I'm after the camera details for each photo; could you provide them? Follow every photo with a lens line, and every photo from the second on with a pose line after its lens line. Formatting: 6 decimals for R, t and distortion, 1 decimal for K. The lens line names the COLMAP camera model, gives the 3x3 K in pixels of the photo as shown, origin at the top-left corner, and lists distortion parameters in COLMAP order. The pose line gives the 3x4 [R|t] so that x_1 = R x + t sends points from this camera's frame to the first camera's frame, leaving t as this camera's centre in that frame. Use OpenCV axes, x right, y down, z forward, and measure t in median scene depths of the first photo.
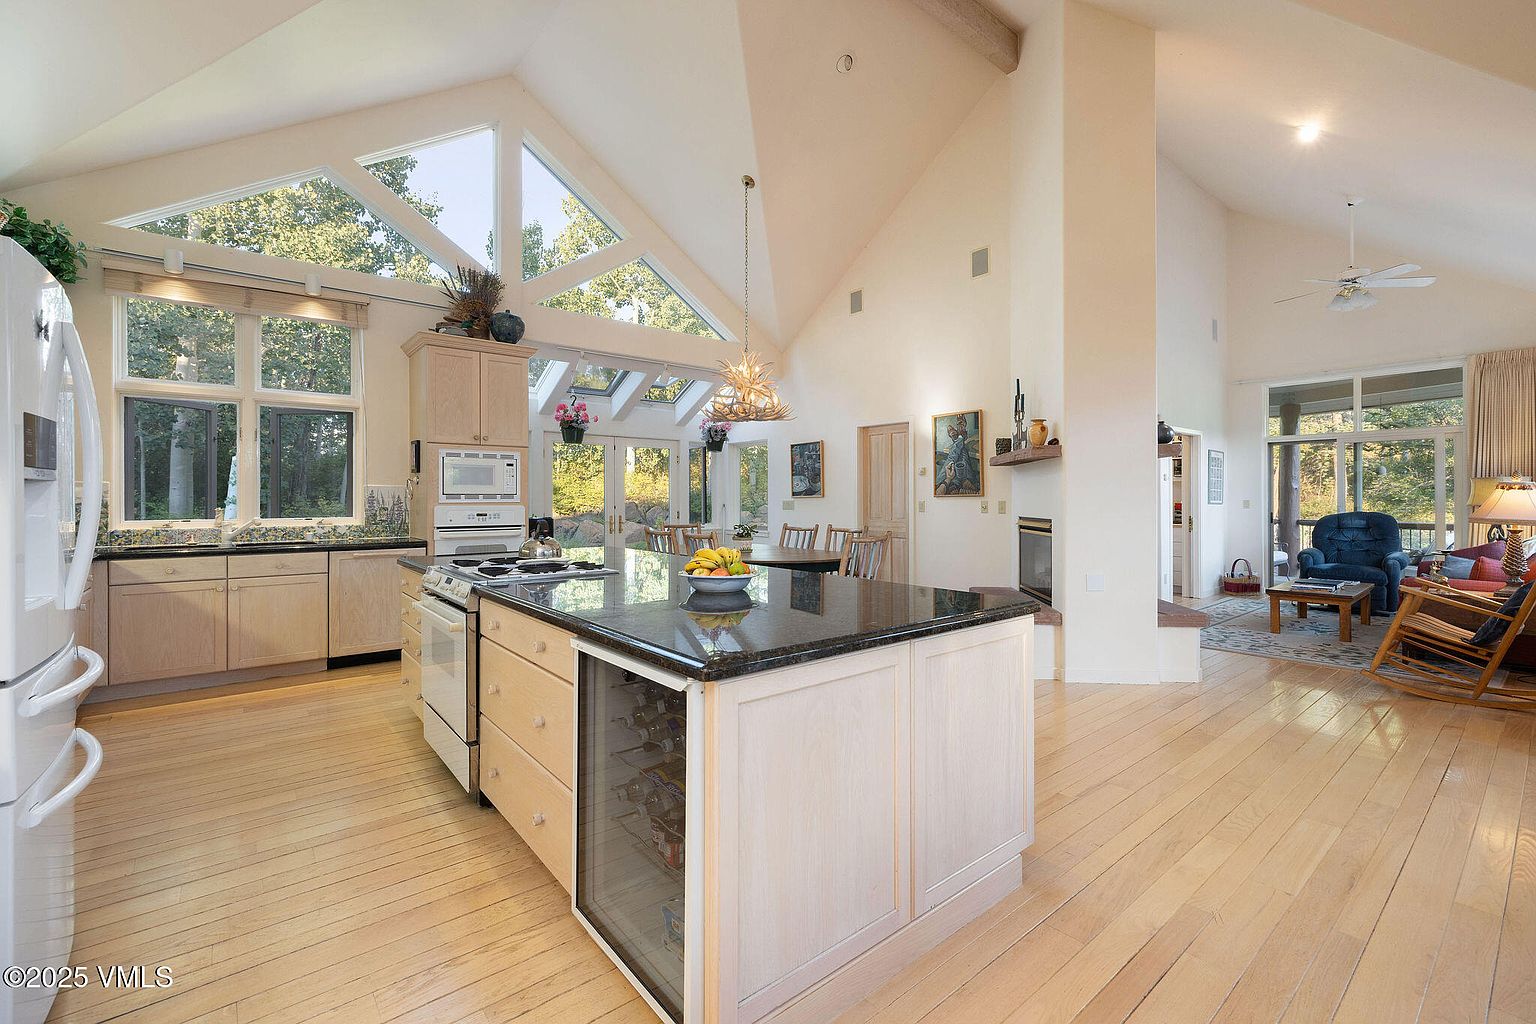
lens RADIAL K [[679.3, 0, 775.9], [0, 679.3, 500.1], [0, 0, 1]] dist [0.001680, -0.000090]
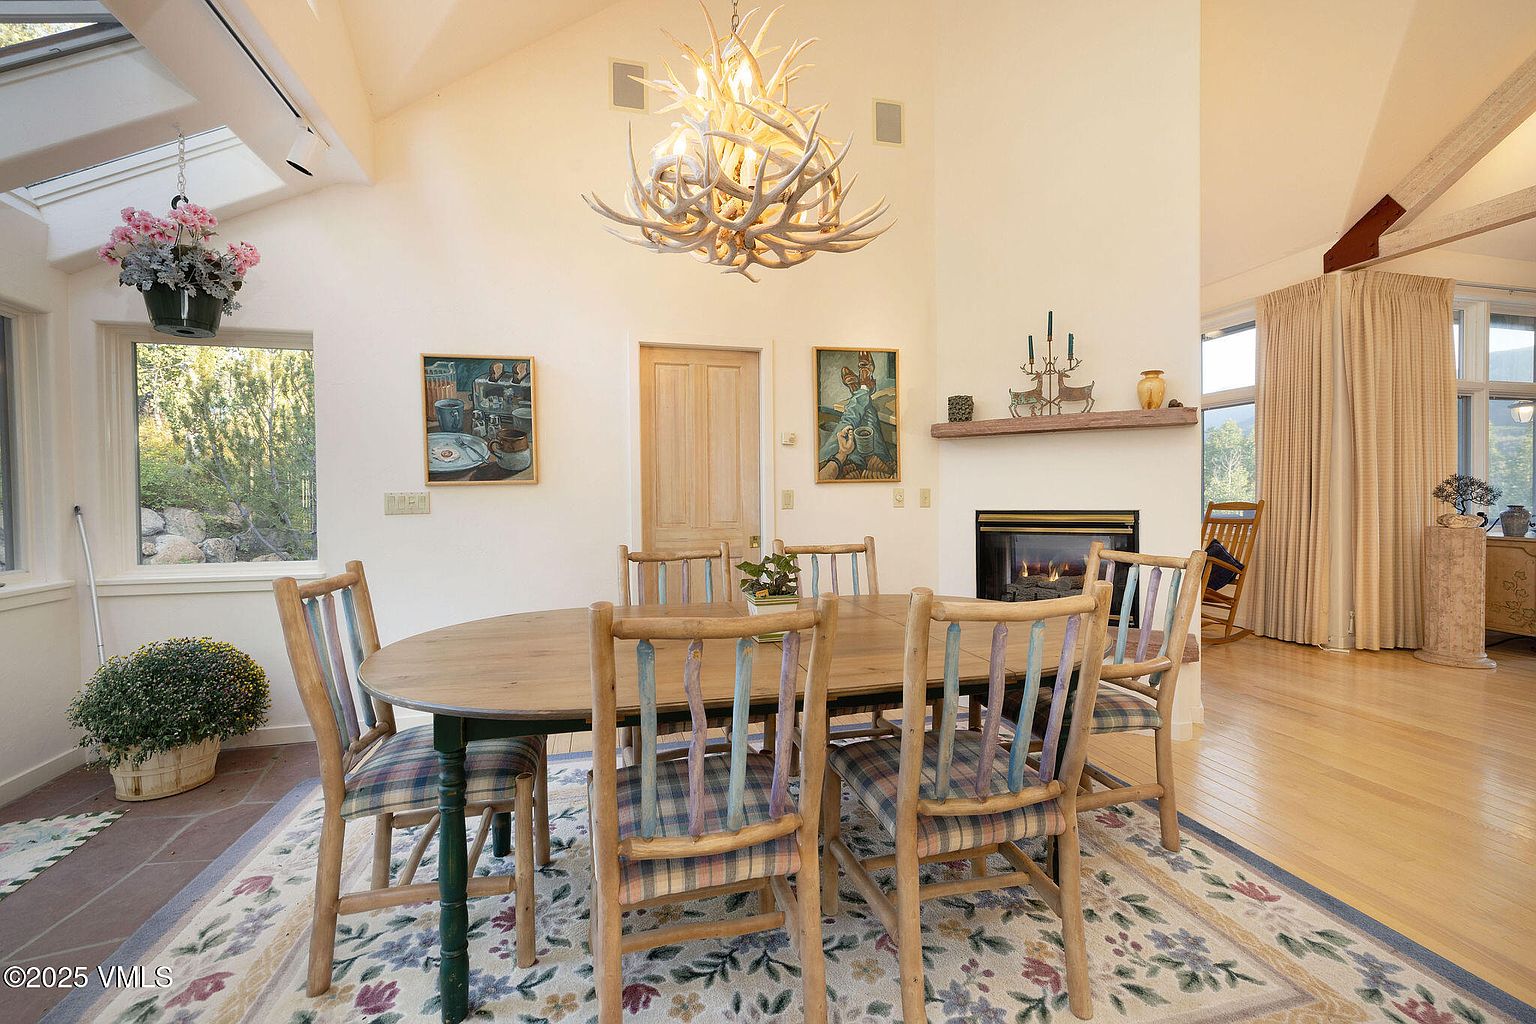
lens RADIAL K [[679.3, 0, 781.3], [0, 679.3, 505.9], [0, 0, 1]] dist [0.001680, -0.000090]
pose [[0.423685, -0.018731, 0.905616, -0.338524], [0.009142, 0.999824, 0.016402, 0.005782], [-0.905763, 0.001330, 0.423782, 0.817008]]
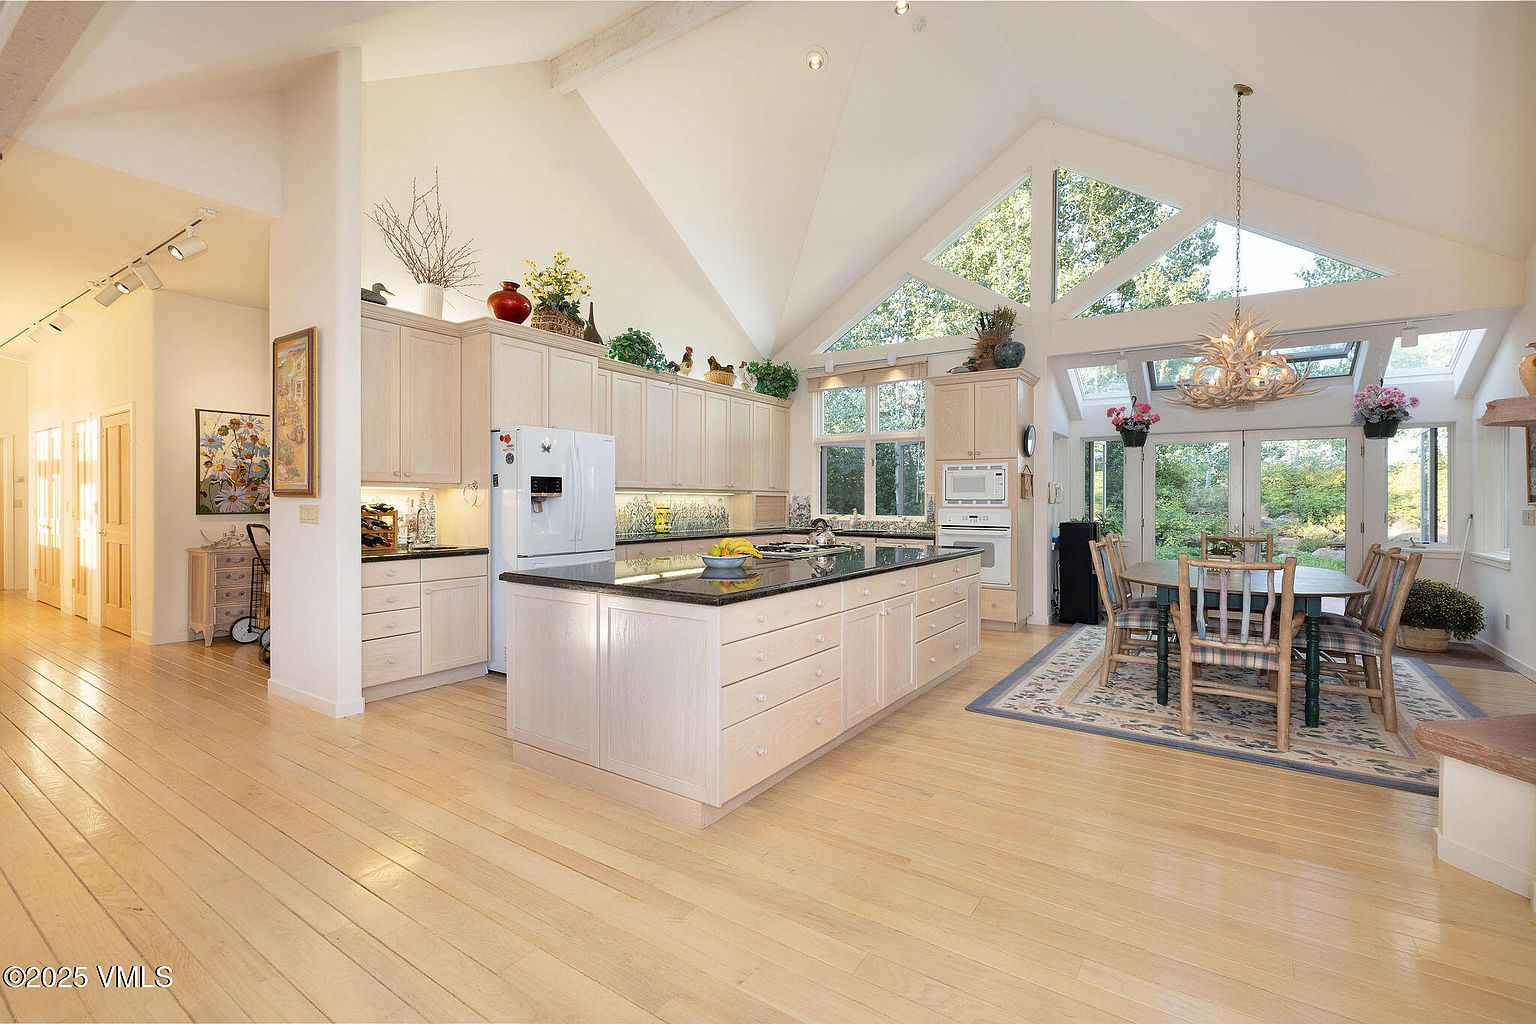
lens RADIAL K [[679.3, 0, 768.7], [0, 679.3, 506.2], [0, 0, 1]] dist [0.001680, -0.000090]
pose [[0.262878, 0.009966, -0.964778, 0.539893], [-0.005129, 0.999947, 0.008932, -0.005129], [0.964815, 0.002601, 0.262915, 0.280002]]
